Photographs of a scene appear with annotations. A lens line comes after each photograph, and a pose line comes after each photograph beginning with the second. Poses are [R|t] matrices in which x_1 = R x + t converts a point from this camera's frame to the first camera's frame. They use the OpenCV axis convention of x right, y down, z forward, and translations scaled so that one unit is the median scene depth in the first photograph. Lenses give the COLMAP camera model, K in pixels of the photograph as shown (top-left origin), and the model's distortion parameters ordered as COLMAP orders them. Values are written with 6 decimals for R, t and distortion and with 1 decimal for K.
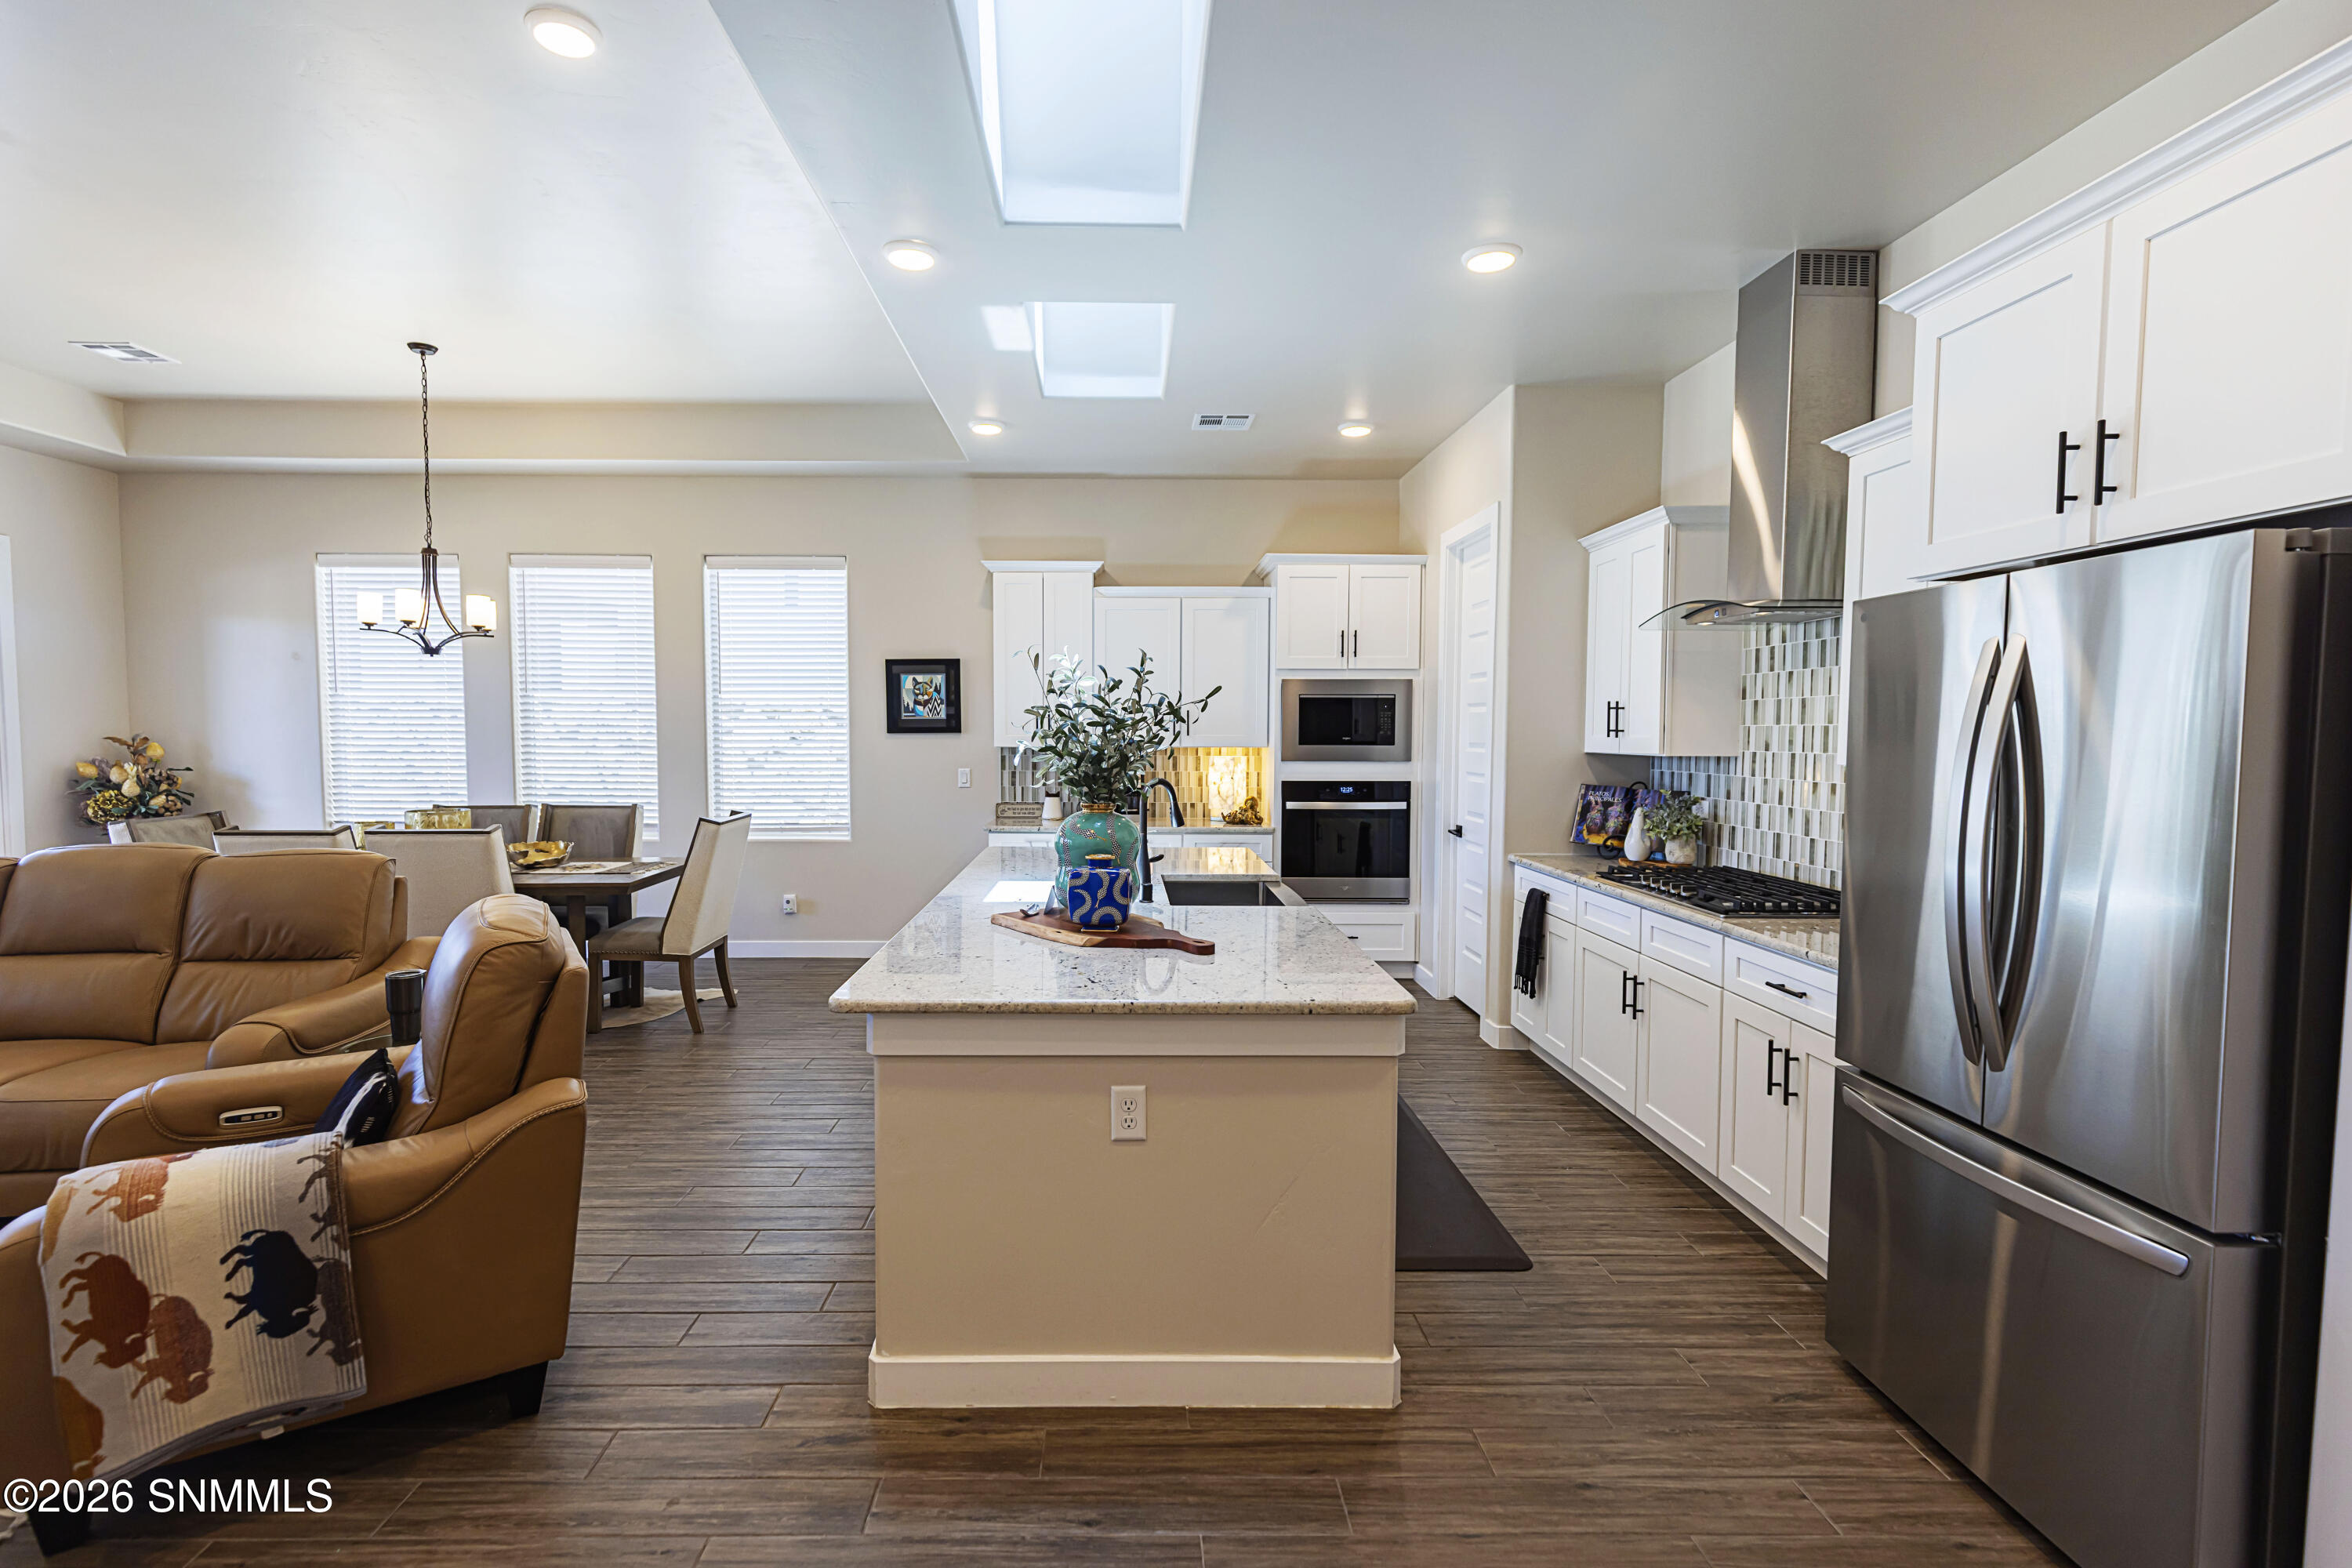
lens RADIAL K [[1103.9, 0, 1124.1], [0, 1103.9, 784.3], [0, 0, 1]] dist [0.012844, -0.000035]
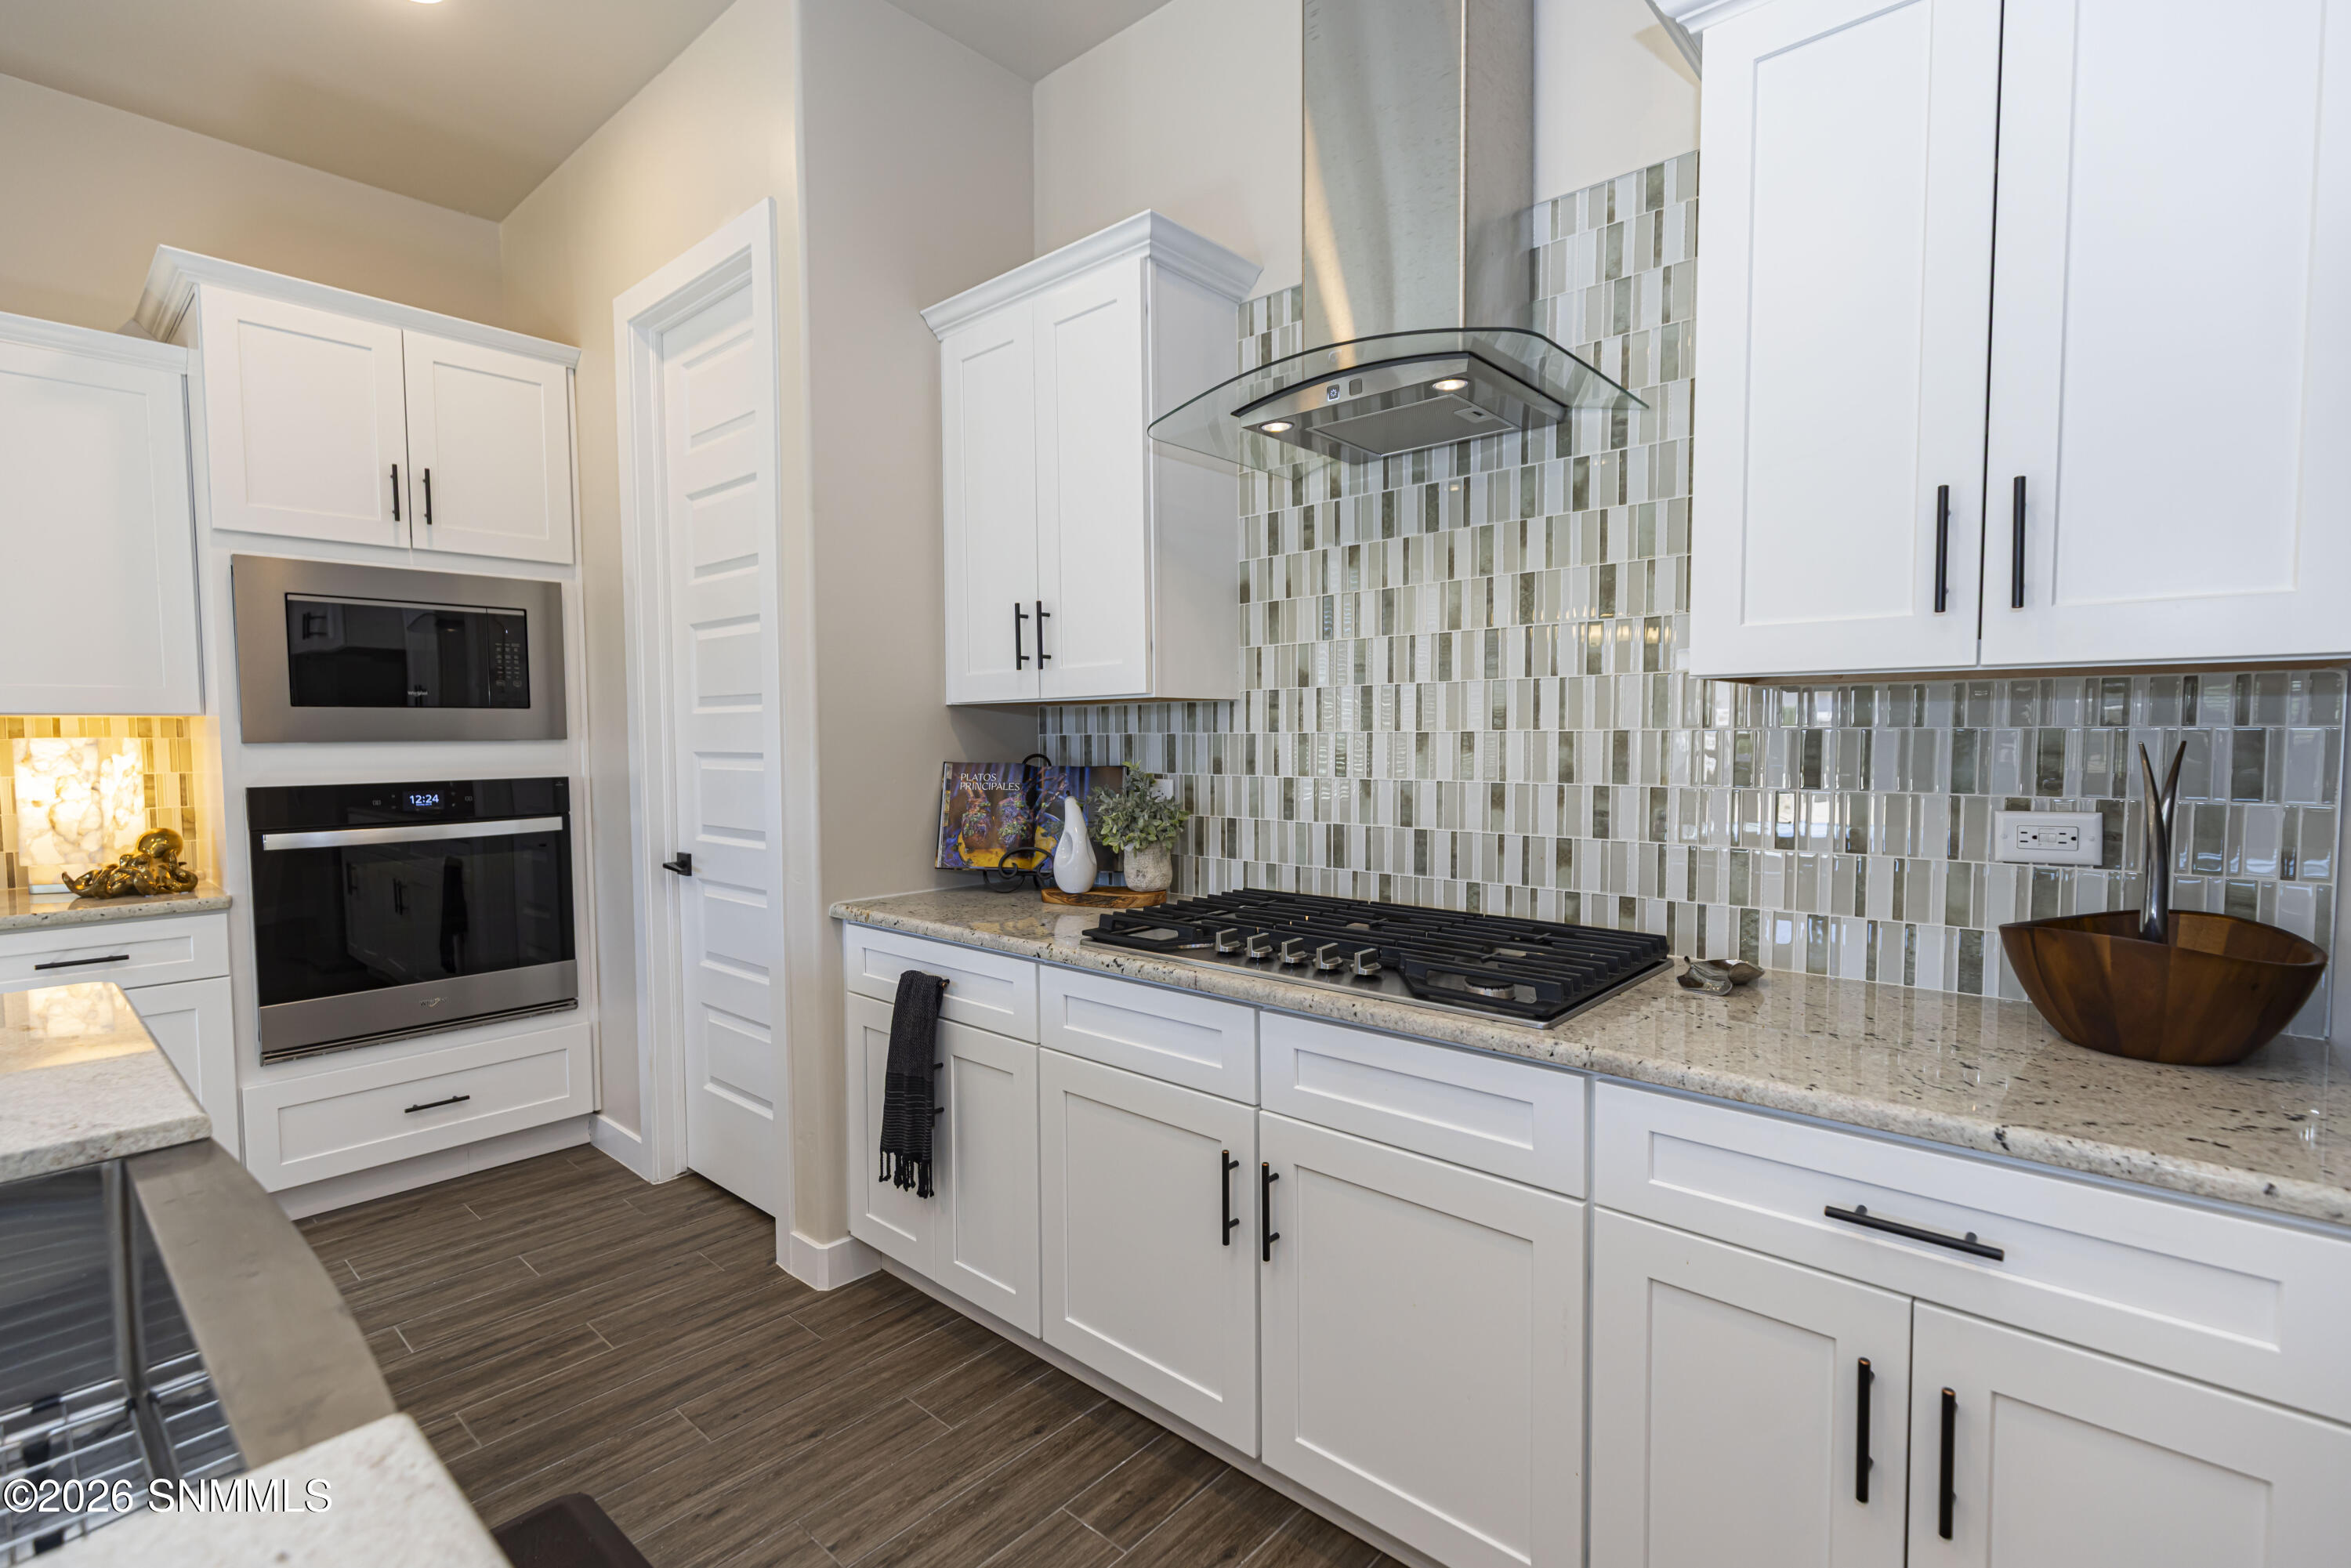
lens RADIAL K [[1103.4, 0, 1173.9], [0, 1103.4, 783.5], [0, 0, 1]] dist [0.012844, -0.000035]
pose [[0.677572, -0.045247, 0.734064, 0.089731], [0.047835, 0.998704, 0.017406, 0.006869], [-0.733900, 0.023320, 0.678858, 0.570349]]
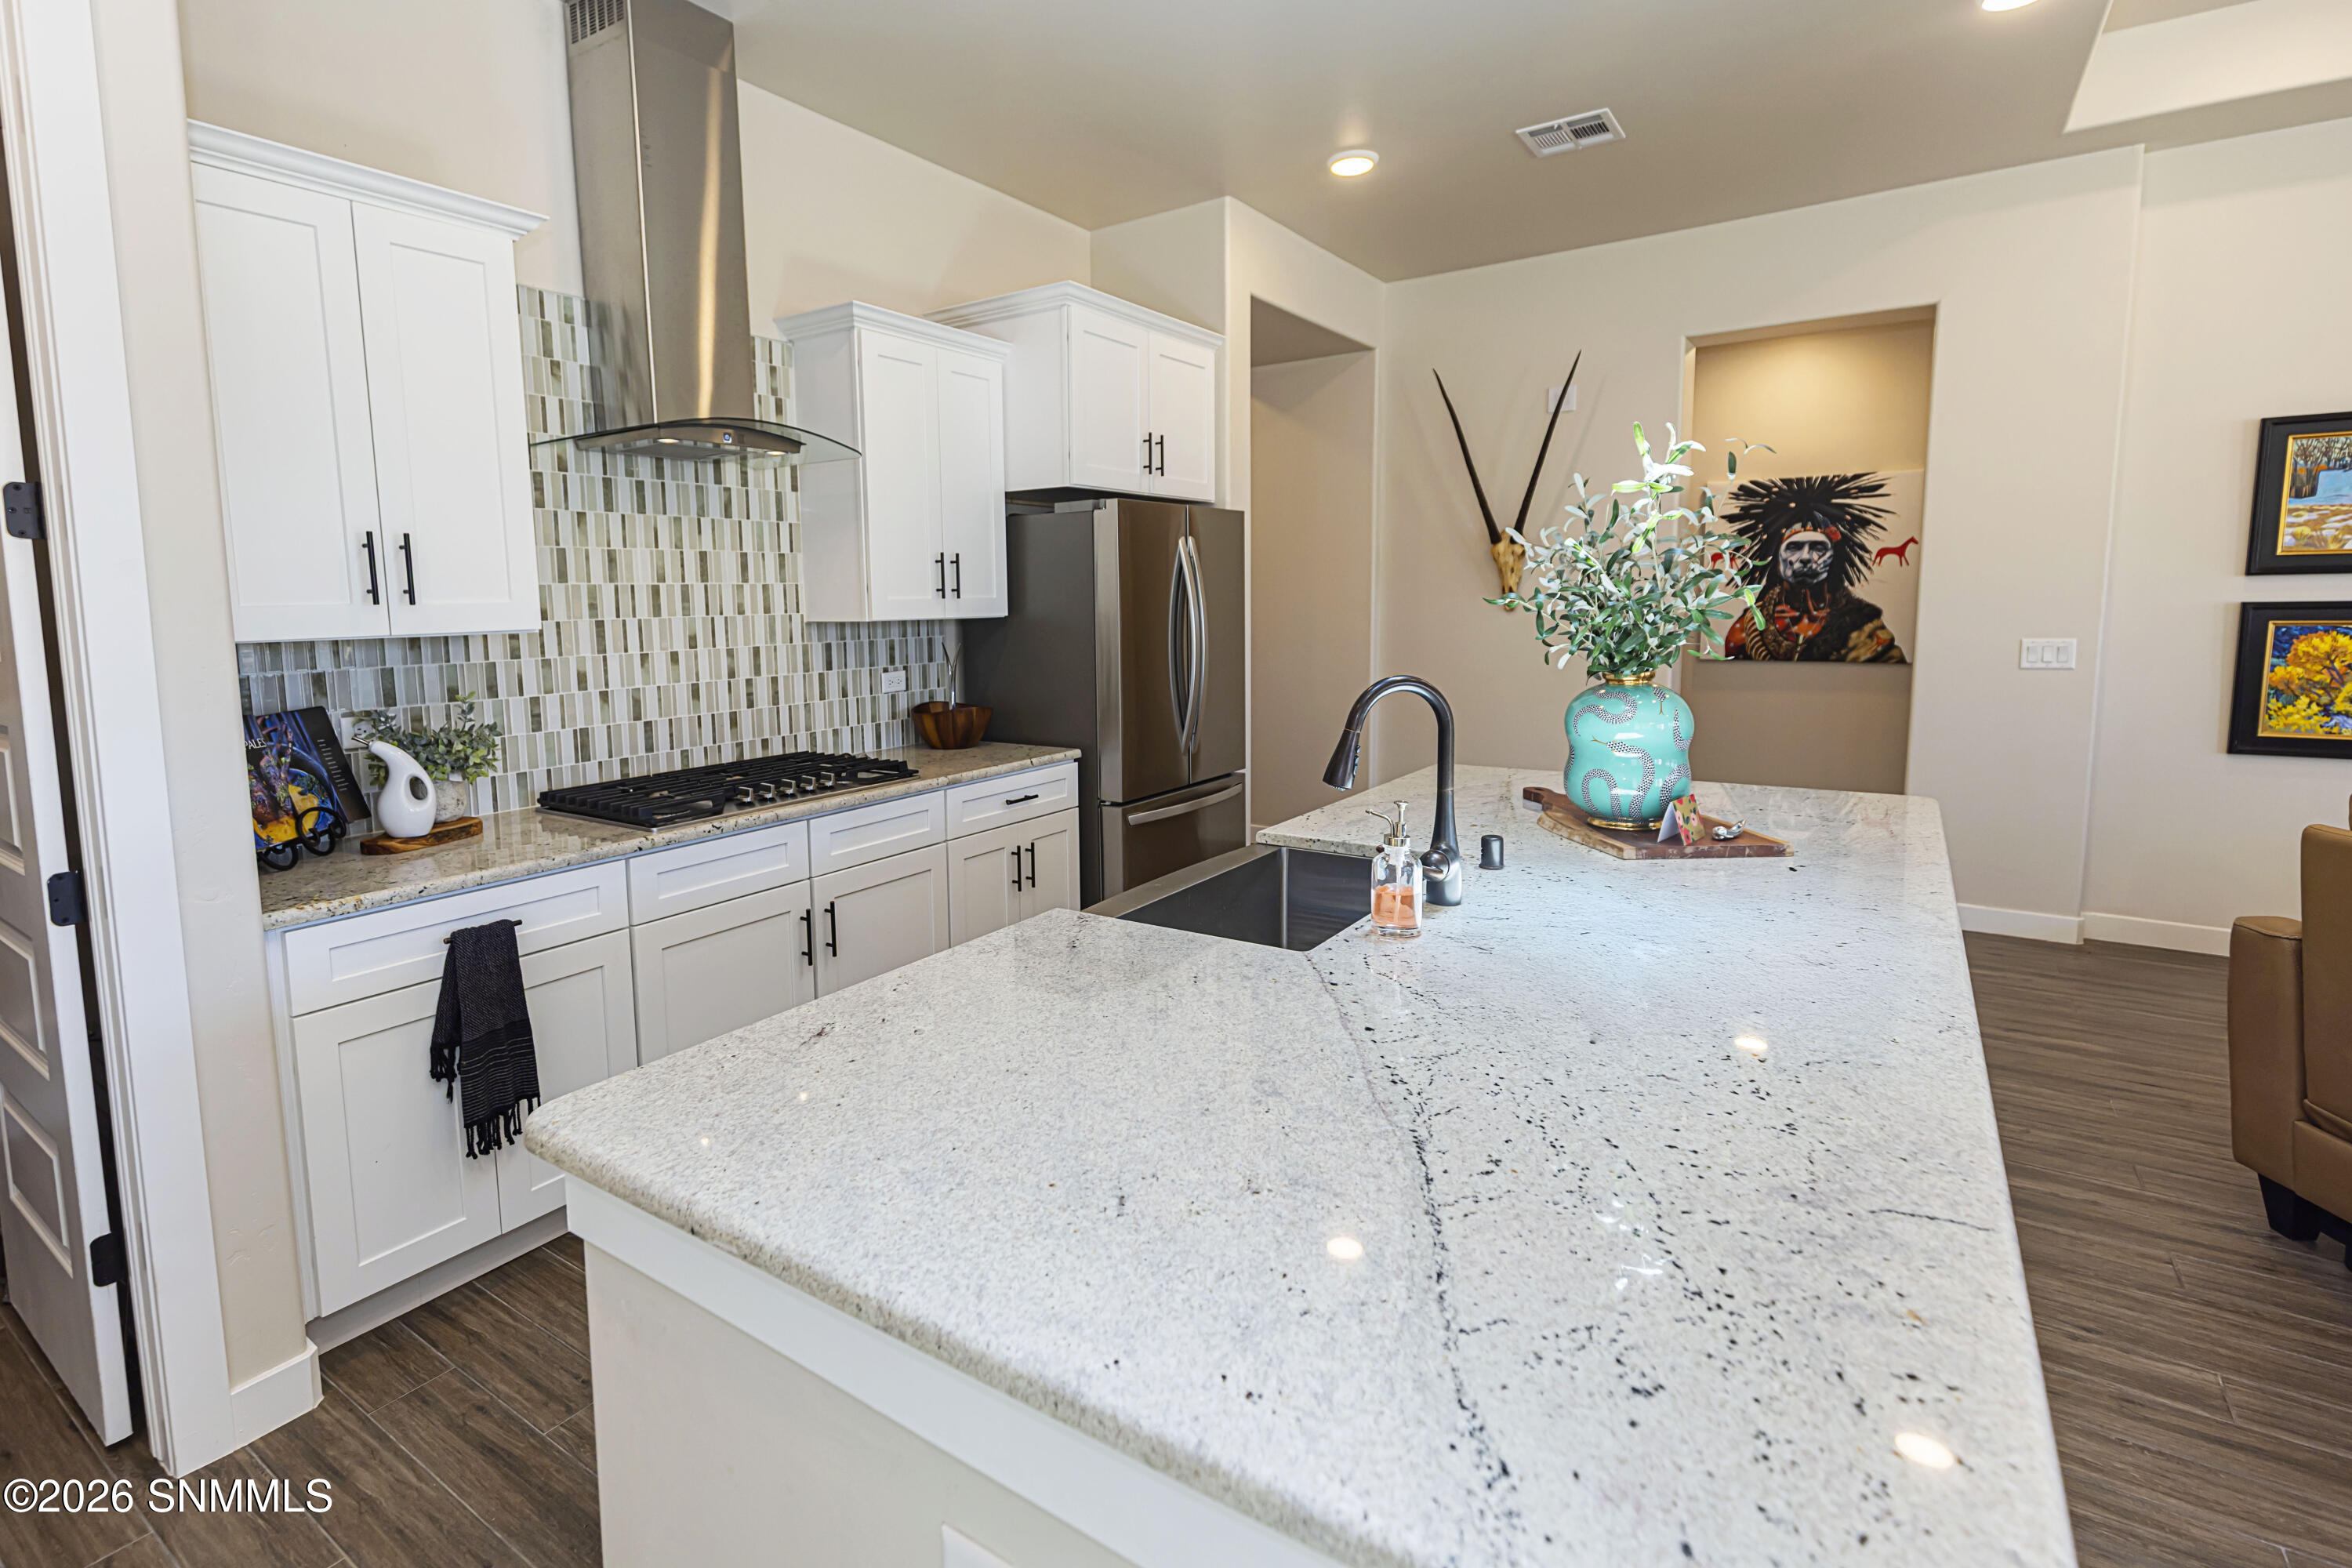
lens RADIAL K [[1103.9, 0, 1081.5], [0, 1103.9, 725.2], [0, 0, 1]] dist [0.012844, -0.000035]
pose [[-0.808984, -0.055960, 0.585161, -0.105426], [0.045032, 0.986633, 0.156609, -0.051560], [-0.586104, 0.153045, -0.795650, 1.194900]]
